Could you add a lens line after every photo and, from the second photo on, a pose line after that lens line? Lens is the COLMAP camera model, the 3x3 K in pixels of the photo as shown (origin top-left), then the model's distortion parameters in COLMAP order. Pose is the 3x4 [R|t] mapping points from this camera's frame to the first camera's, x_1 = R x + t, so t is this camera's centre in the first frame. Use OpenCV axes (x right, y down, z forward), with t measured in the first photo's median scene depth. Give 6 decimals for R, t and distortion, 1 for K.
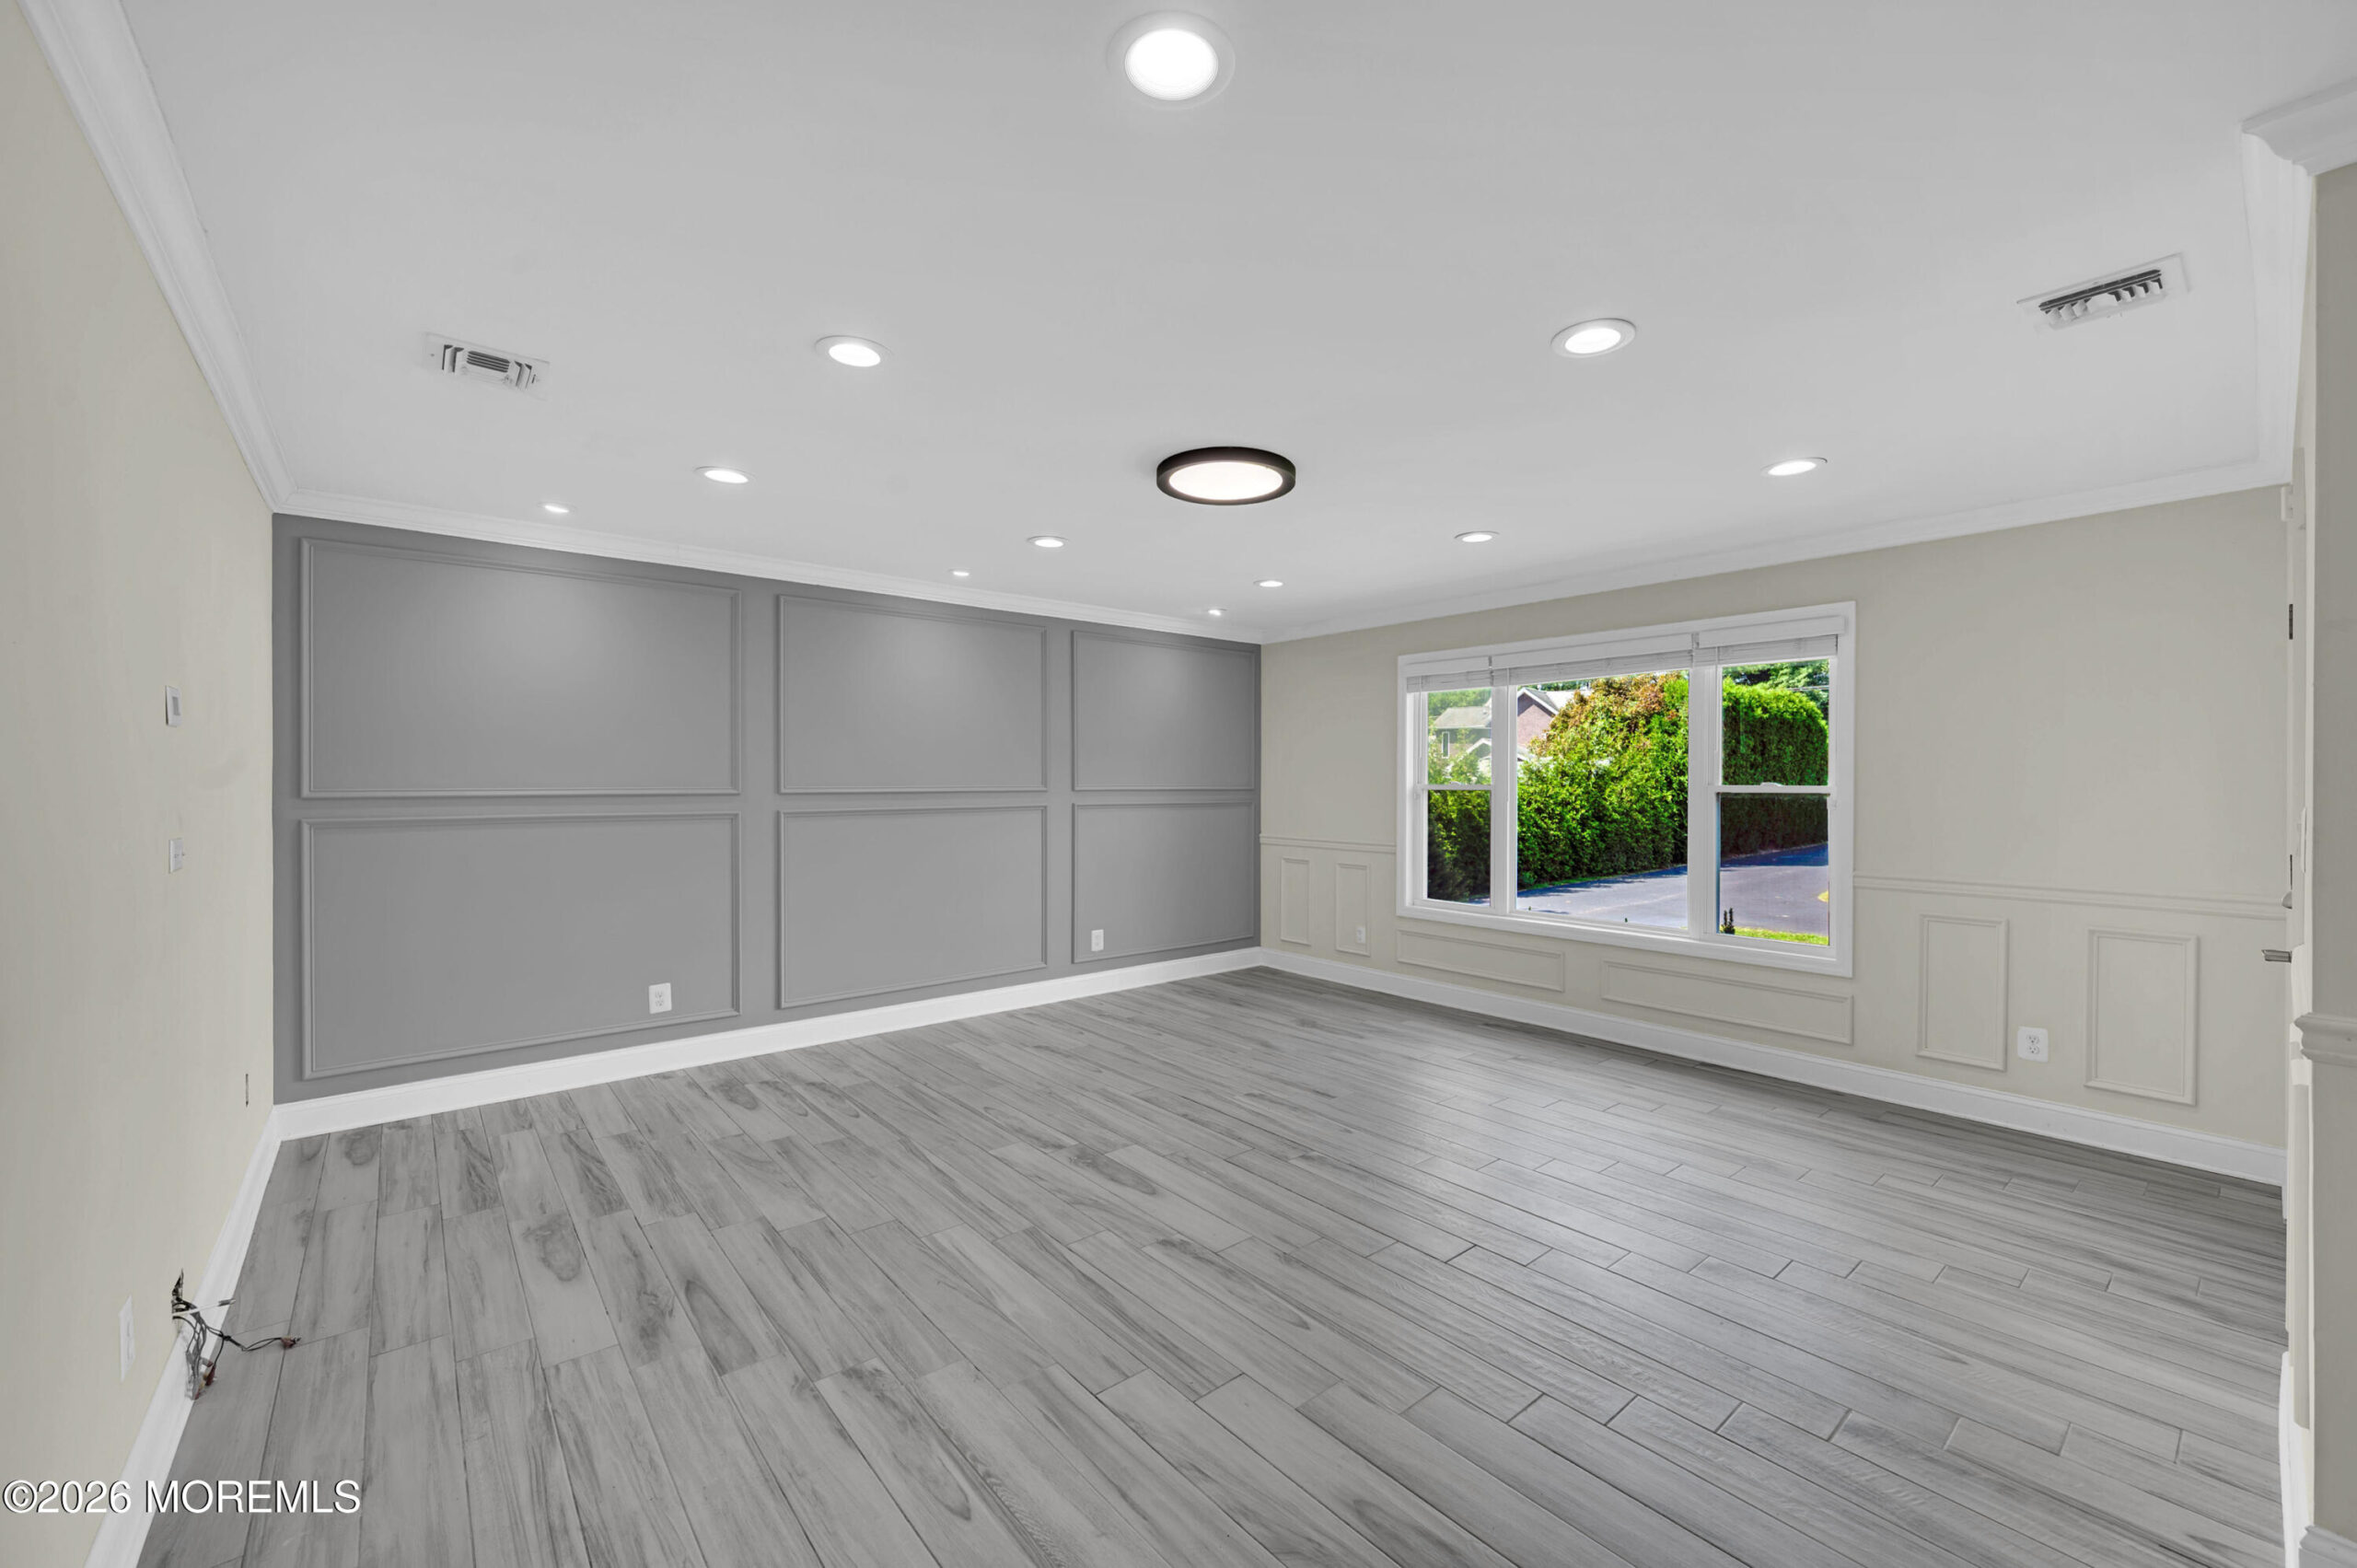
lens RADIAL K [[925.1, 0, 1208.7], [0, 925.1, 787.1], [0, 0, 1]] dist [-0.000318, -0.000066]
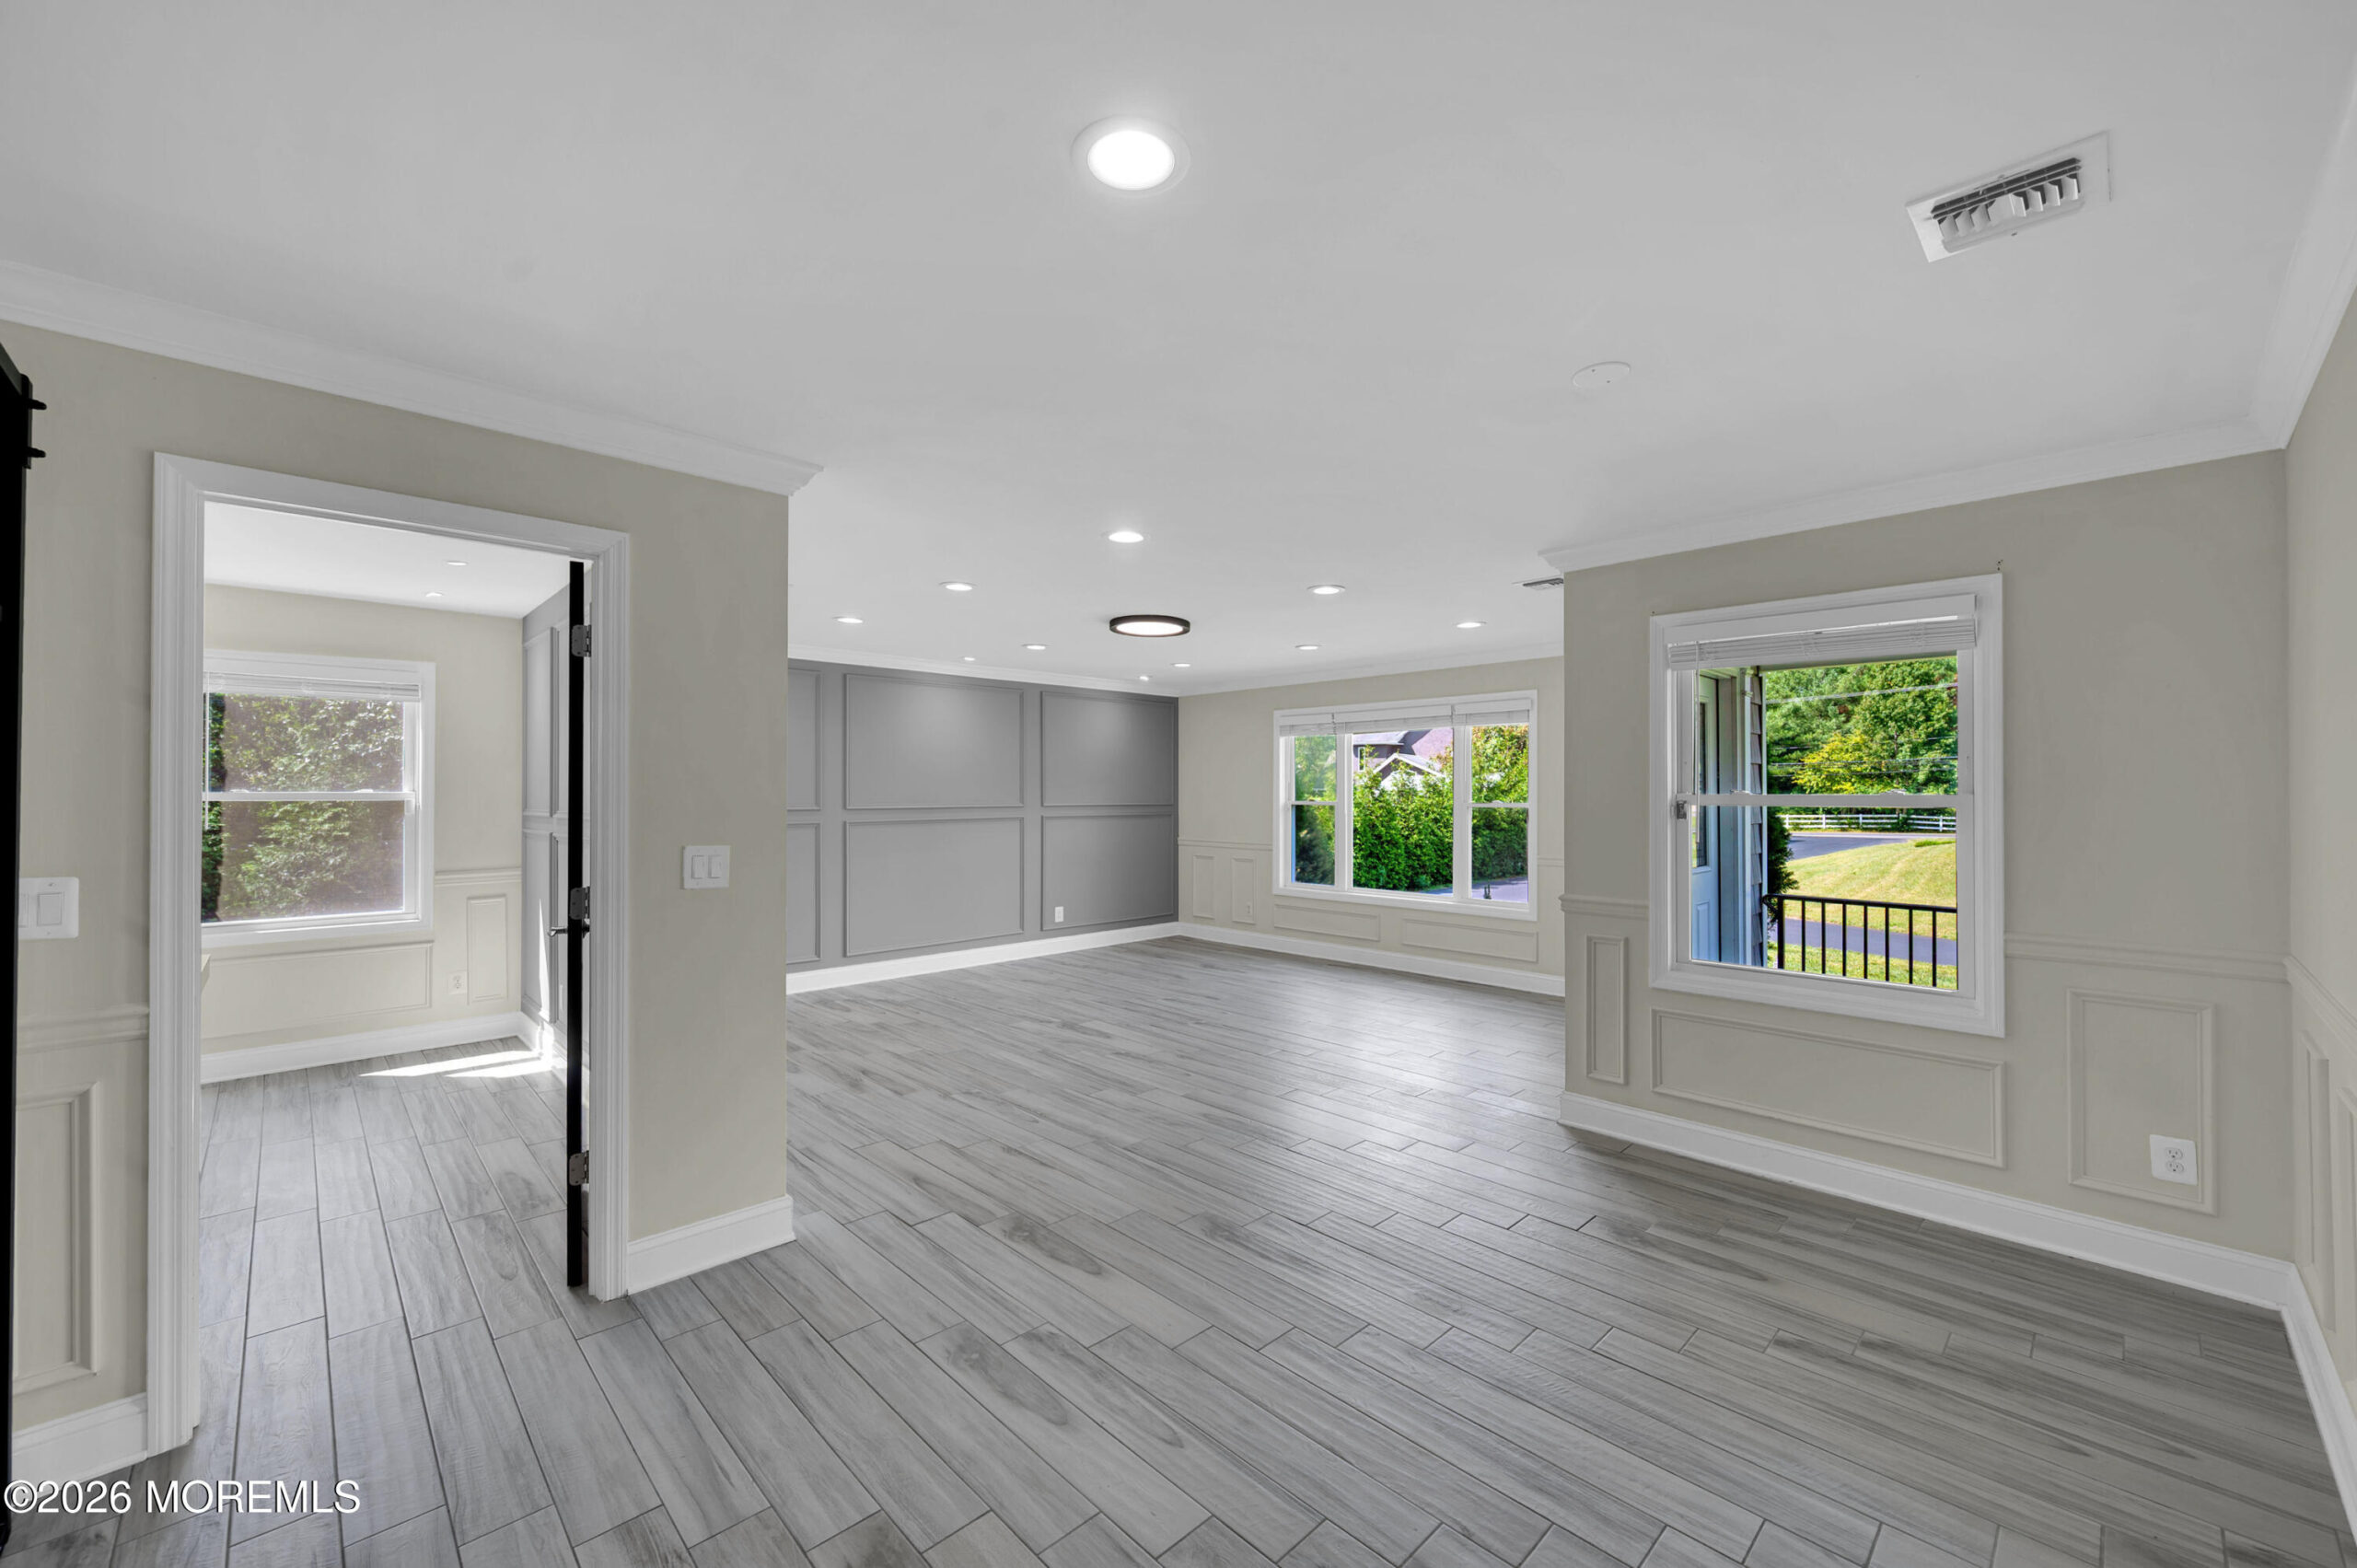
lens RADIAL K [[925.1, 0, 1208.7], [0, 925.1, 787.1], [0, 0, 1]] dist [-0.000318, -0.000066]
pose [[0.997150, -0.001234, 0.075434, -0.001599], [0.002178, 0.999920, -0.012435, -0.007695], [-0.075412, 0.012563, 0.997073, -0.436551]]
